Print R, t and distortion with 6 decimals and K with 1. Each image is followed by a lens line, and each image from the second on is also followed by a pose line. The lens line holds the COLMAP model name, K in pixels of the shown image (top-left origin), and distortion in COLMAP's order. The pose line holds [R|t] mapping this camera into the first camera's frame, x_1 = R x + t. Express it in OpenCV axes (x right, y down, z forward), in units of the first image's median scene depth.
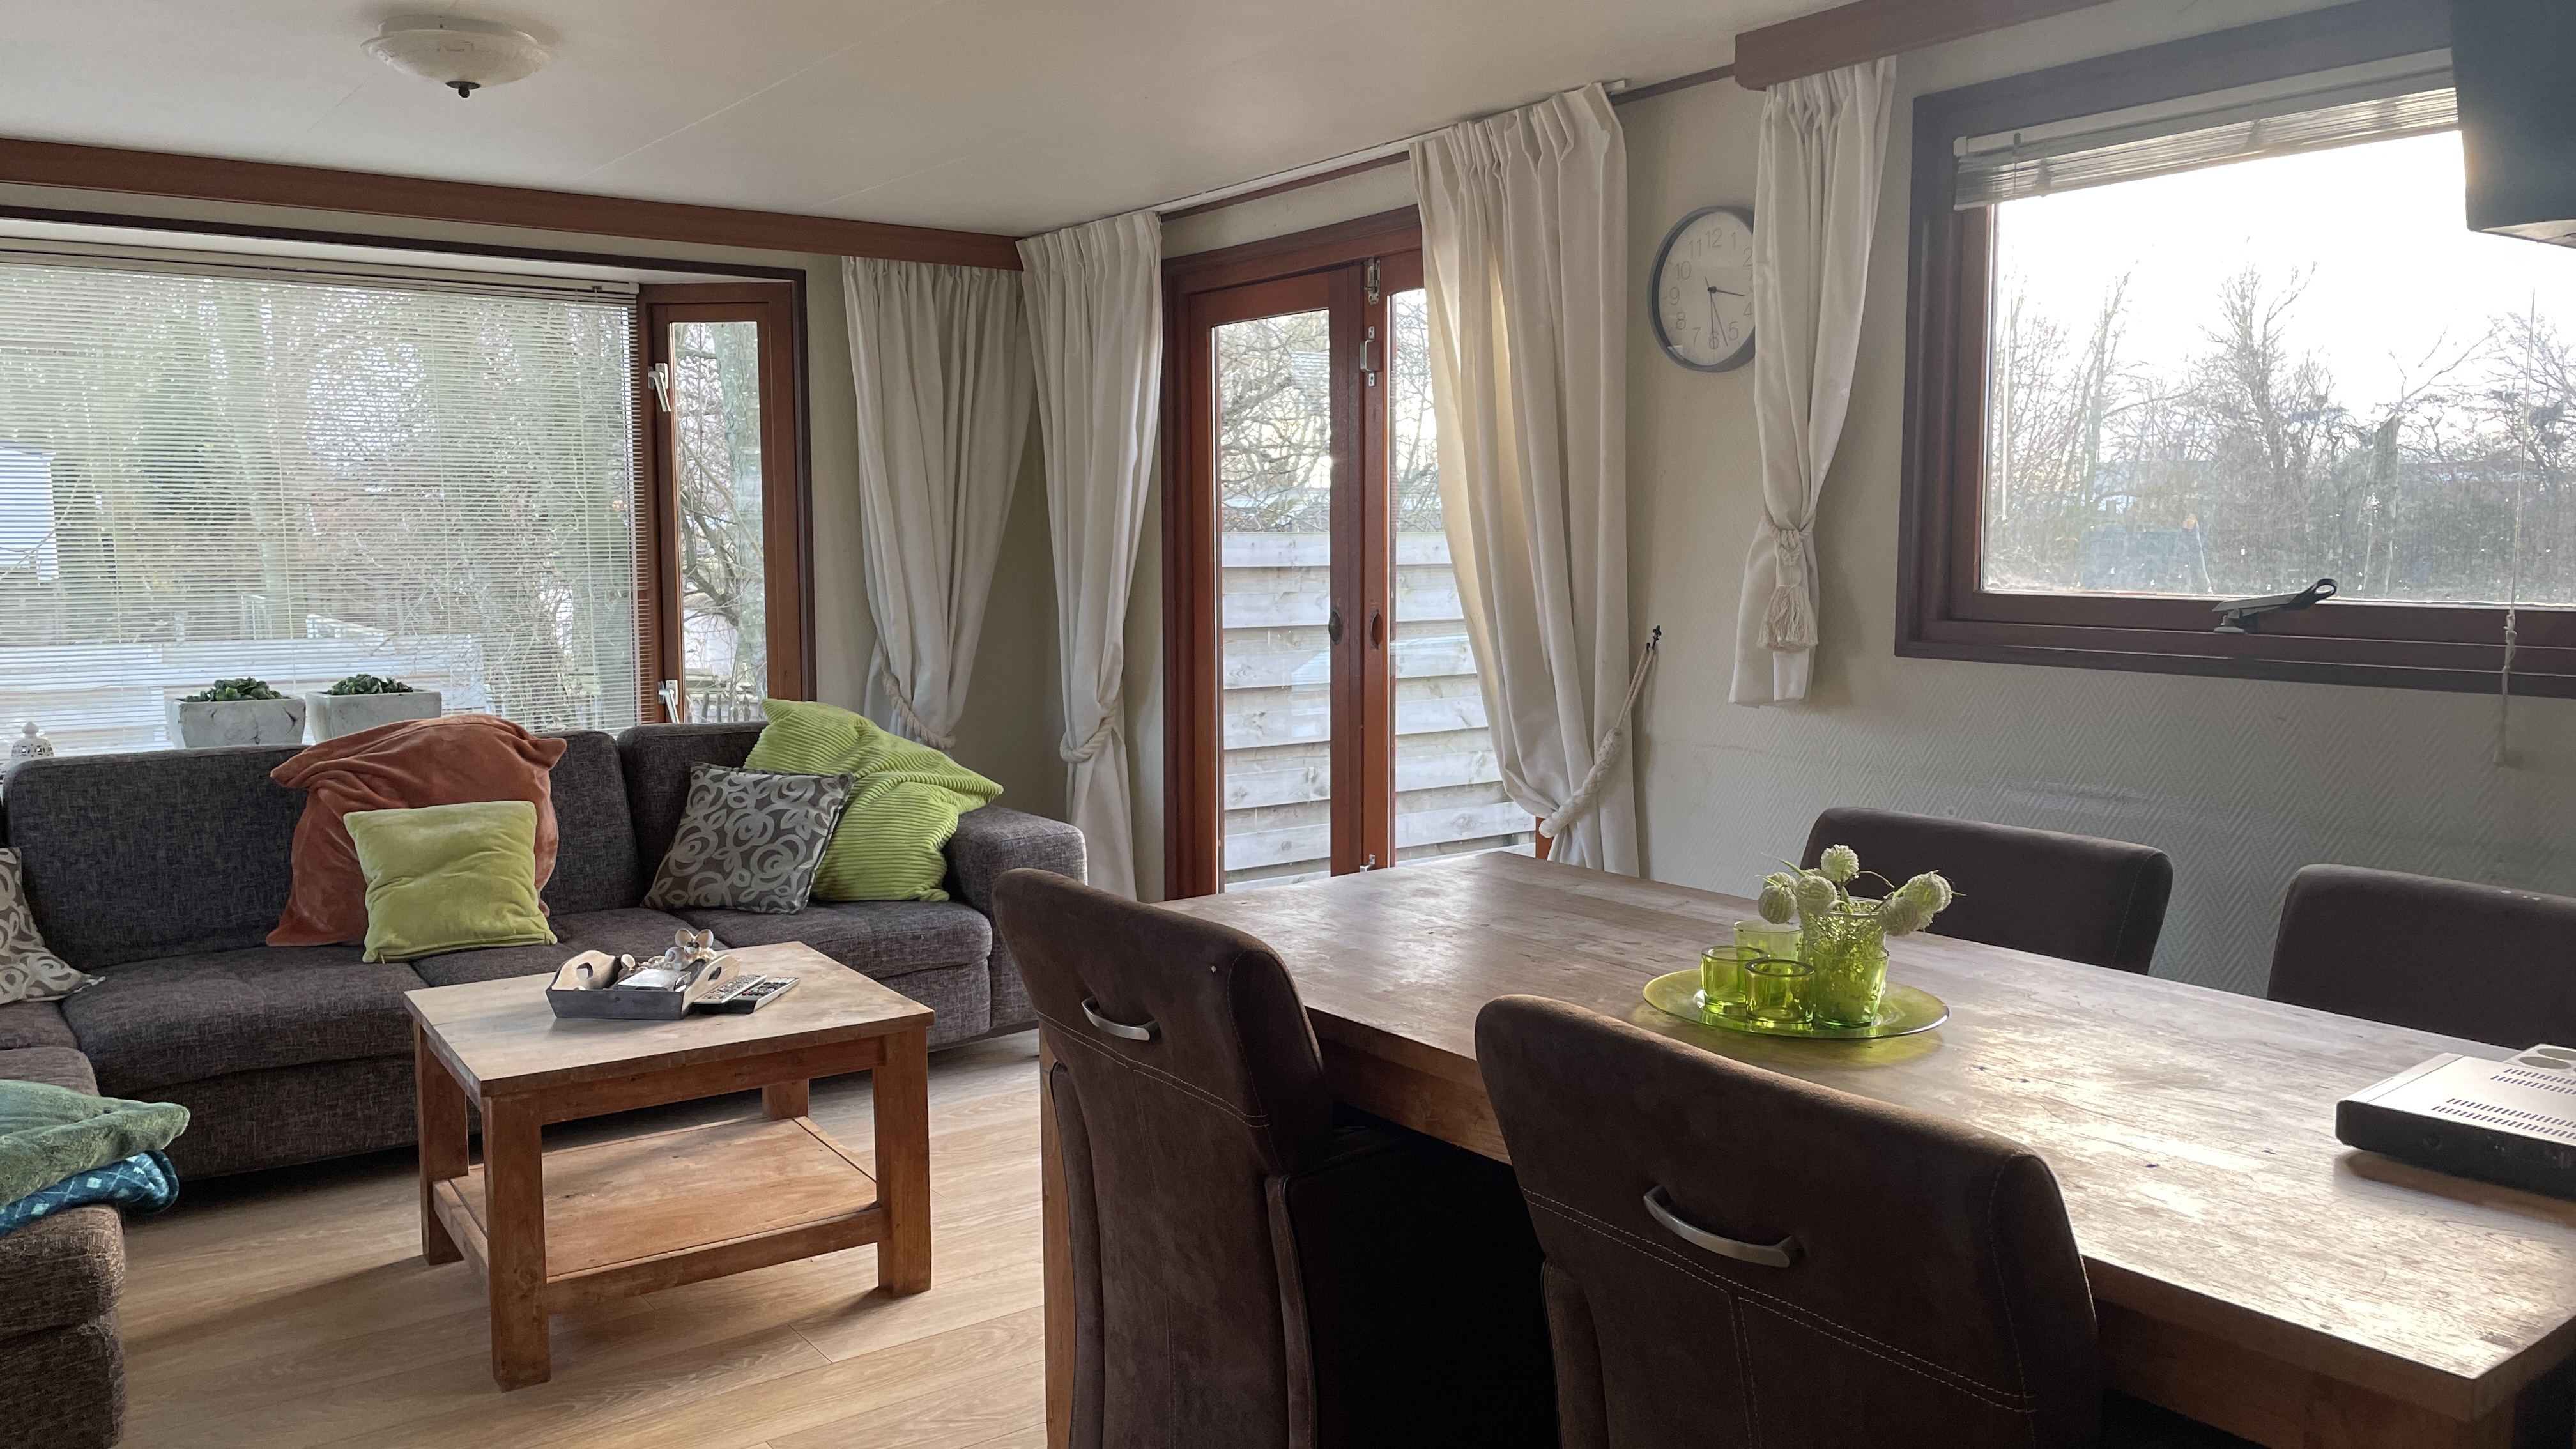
lens RADIAL K [[1929.0, 0, 1310.9], [0, 1929.0, 708.3], [0, 0, 1]] dist [0.106417, -0.138152]
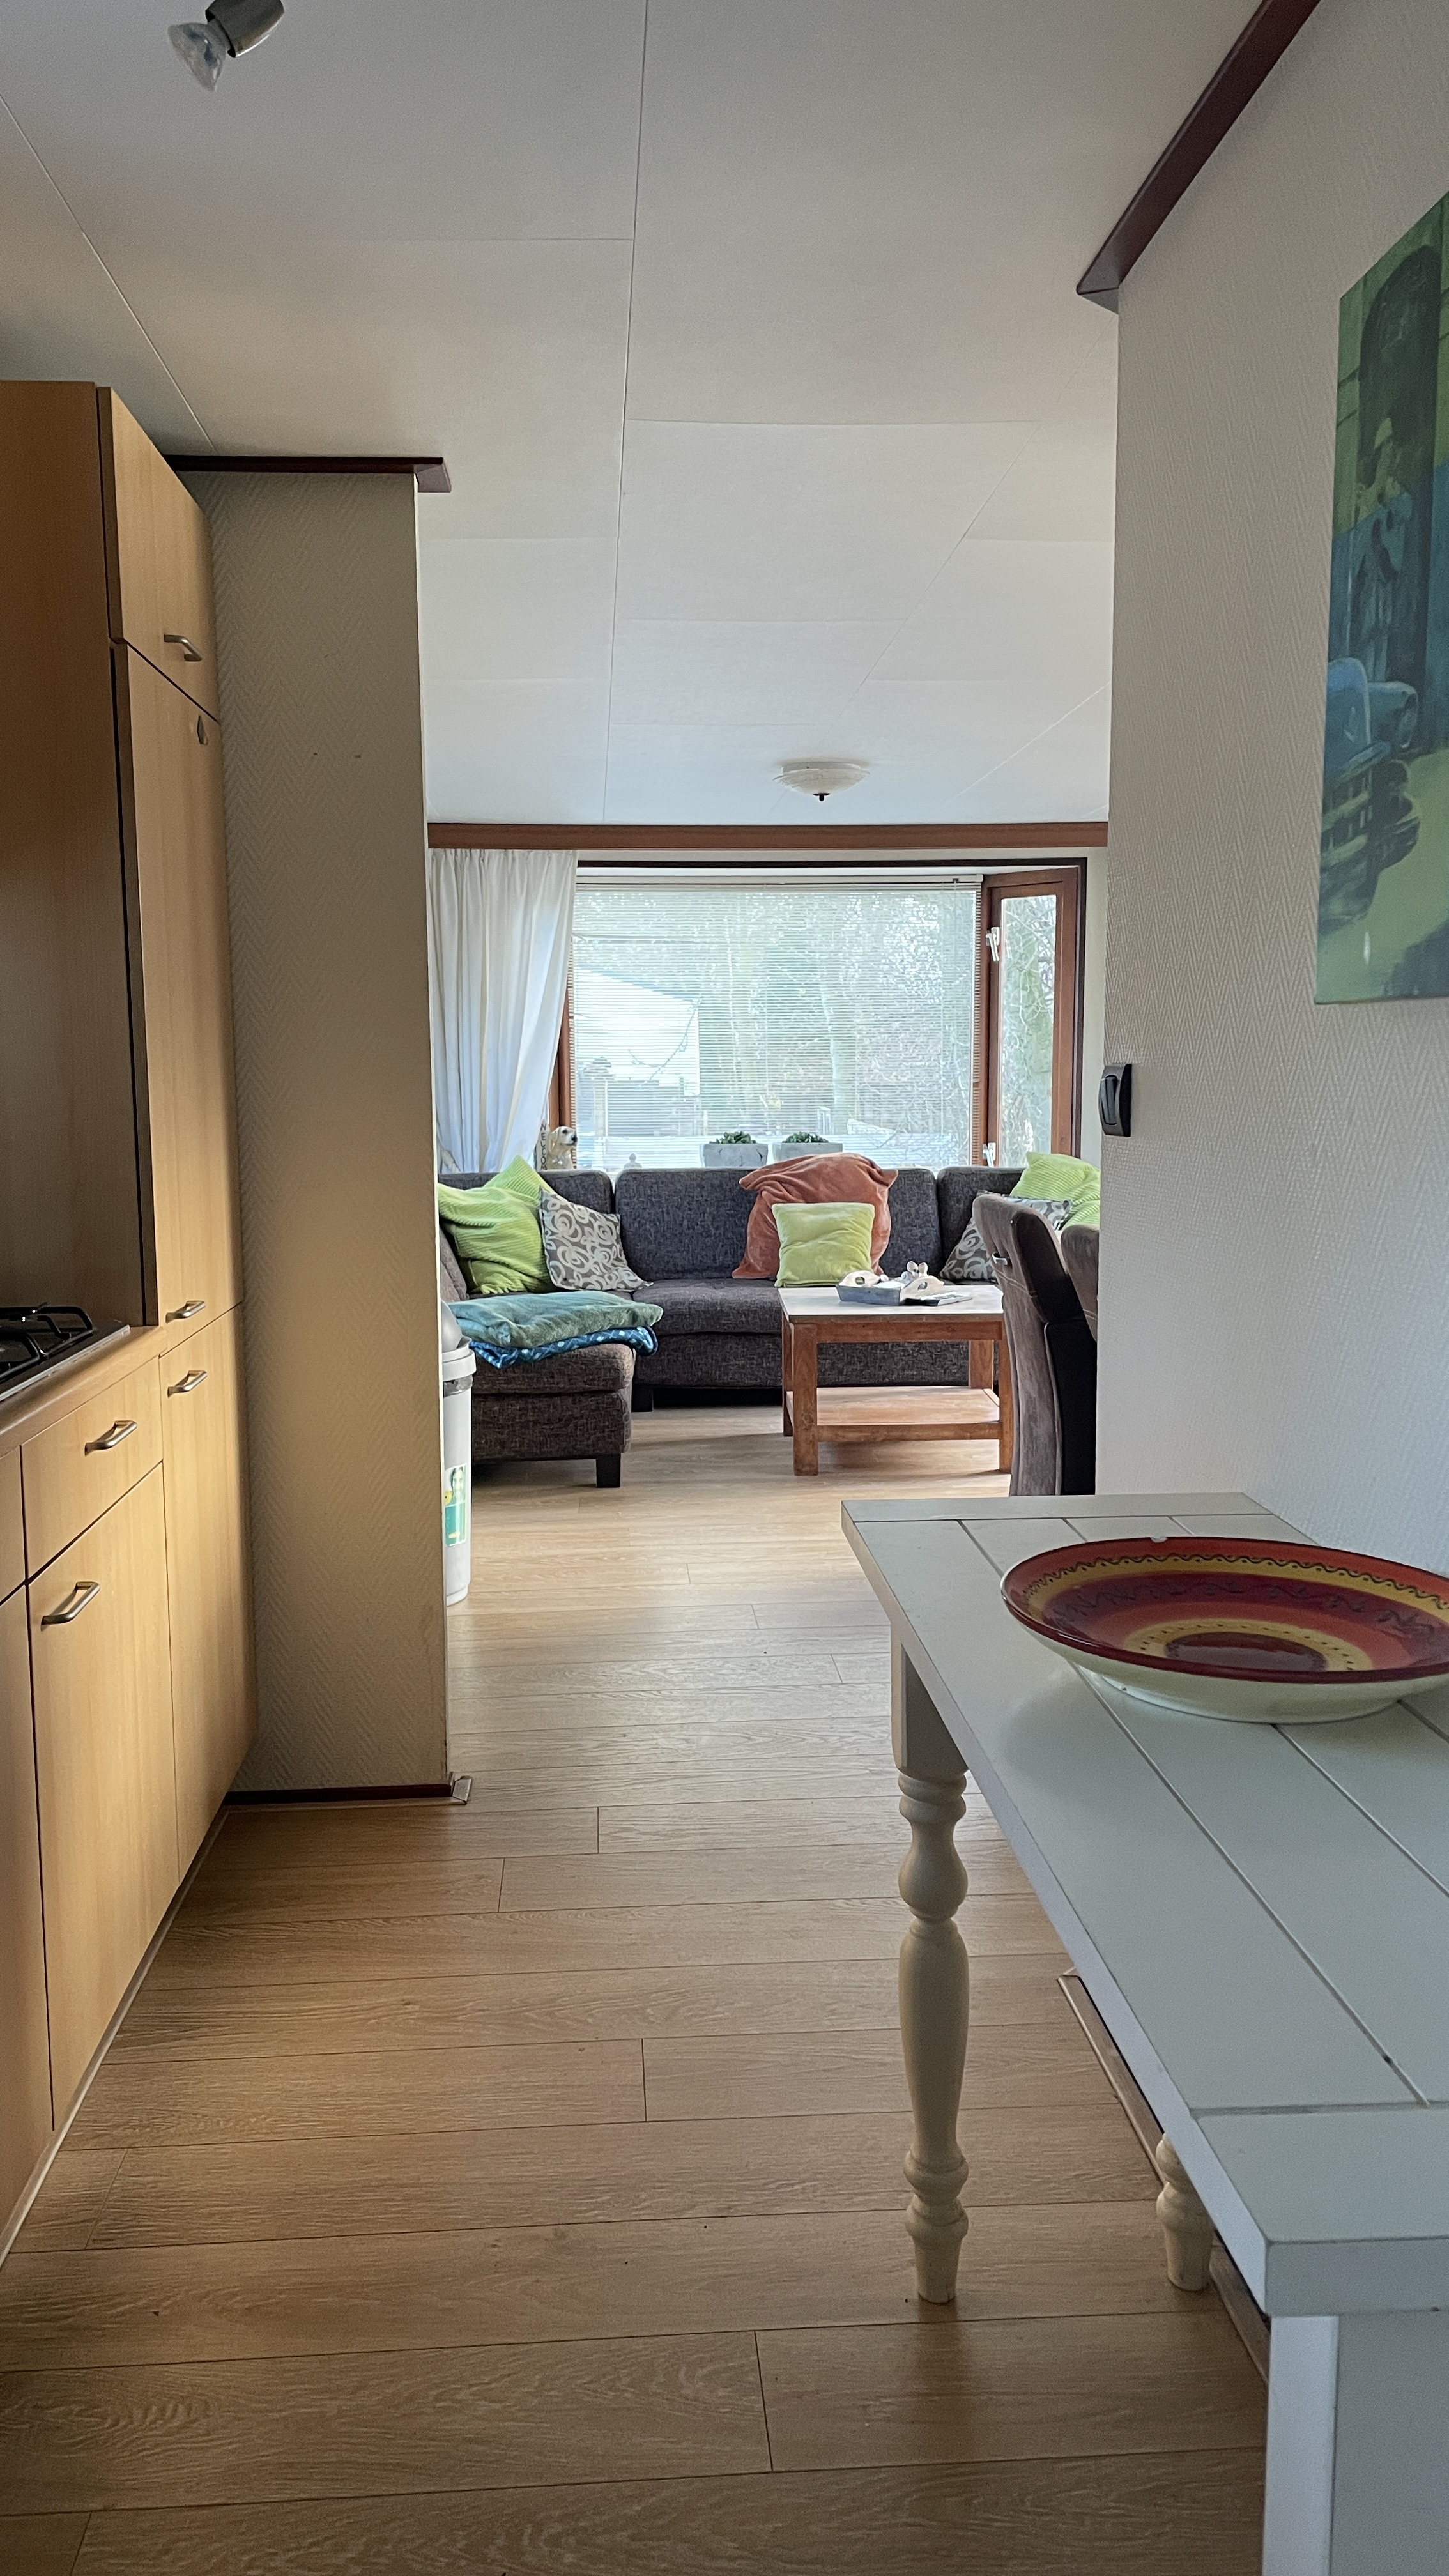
lens RADIAL K [[1929.0, 0, 715.5], [0, 1929.0, 1290.3], [0, 0, 1]] dist [0.106417, -0.138152]
pose [[0.843751, 0.057425, -0.533654, 0.361488], [-0.042123, 0.998278, 0.040822, 0.058221], [0.535079, -0.011965, 0.844717, -0.448238]]
